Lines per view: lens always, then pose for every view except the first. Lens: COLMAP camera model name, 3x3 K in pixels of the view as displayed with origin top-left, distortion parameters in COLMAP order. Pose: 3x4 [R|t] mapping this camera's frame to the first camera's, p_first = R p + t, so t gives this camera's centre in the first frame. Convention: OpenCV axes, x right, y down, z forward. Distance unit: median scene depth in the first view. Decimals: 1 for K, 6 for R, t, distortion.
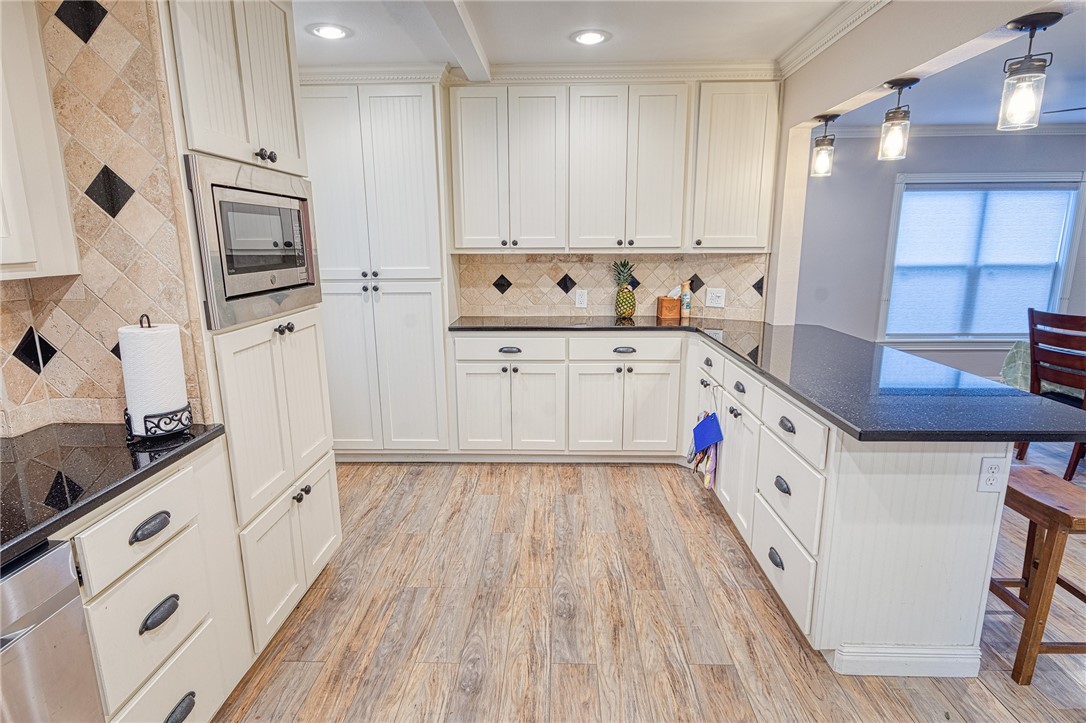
lens RADIAL K [[570.7, 0, 543.0], [0, 570.7, 361.5], [0, 0, 1]] dist [-0.001973, -0.000126]
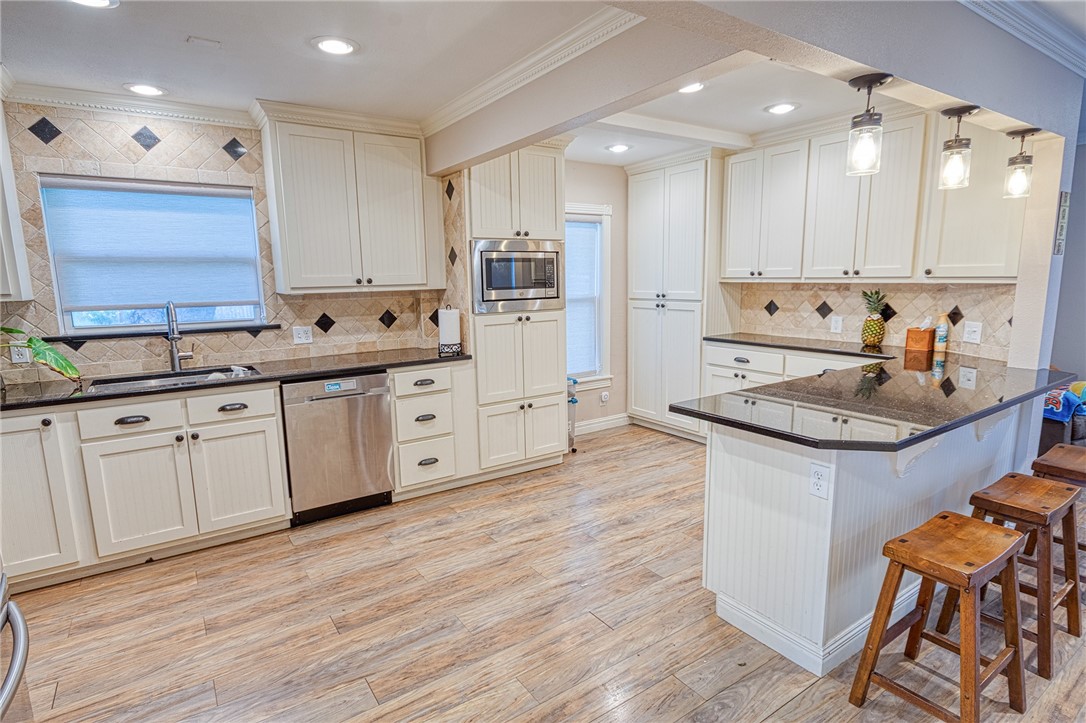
lens RADIAL K [[478.6, 0, 507.8], [0, 478.6, 345.7], [0, 0, 1]] dist [-0.000677, 0.000015]
pose [[0.606540, 0.110993, -0.787267, 0.447360], [-0.152878, 0.988011, 0.021512, 0.004310], [0.780216, 0.107308, 0.616237, -0.031481]]
